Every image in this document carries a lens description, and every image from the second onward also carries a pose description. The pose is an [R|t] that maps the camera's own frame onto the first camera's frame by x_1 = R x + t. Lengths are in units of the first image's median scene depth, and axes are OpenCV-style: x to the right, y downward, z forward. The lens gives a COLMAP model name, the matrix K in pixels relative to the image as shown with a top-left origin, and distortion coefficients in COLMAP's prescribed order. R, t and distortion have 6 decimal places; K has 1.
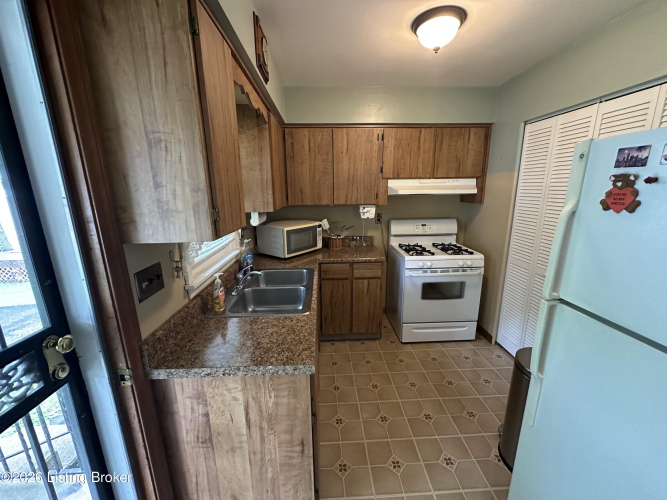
lens RADIAL K [[266.0, 0, 333.2], [0, 266.0, 250.1], [0, 0, 1]] dist [-0.005966, 0.000799]
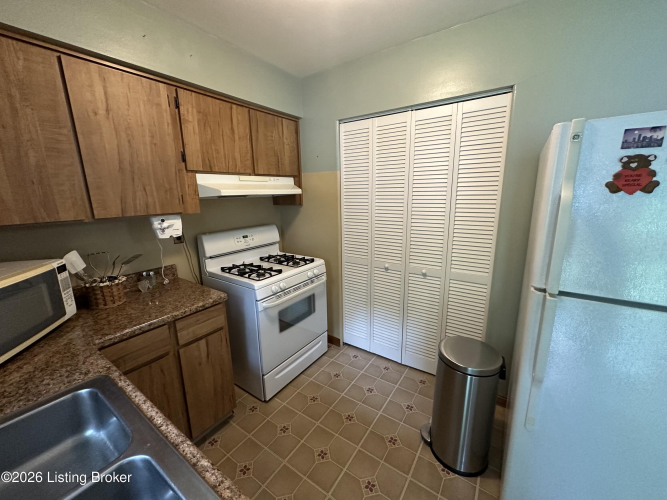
lens RADIAL K [[266.0, 0, 333.6], [0, 266.0, 249.7], [0, 0, 1]] dist [-0.005966, 0.000799]
pose [[0.606319, -0.168432, 0.777179, -0.120319], [0.192547, 0.979326, 0.062026, -0.063297], [-0.771559, 0.112036, 0.626215, 0.372799]]
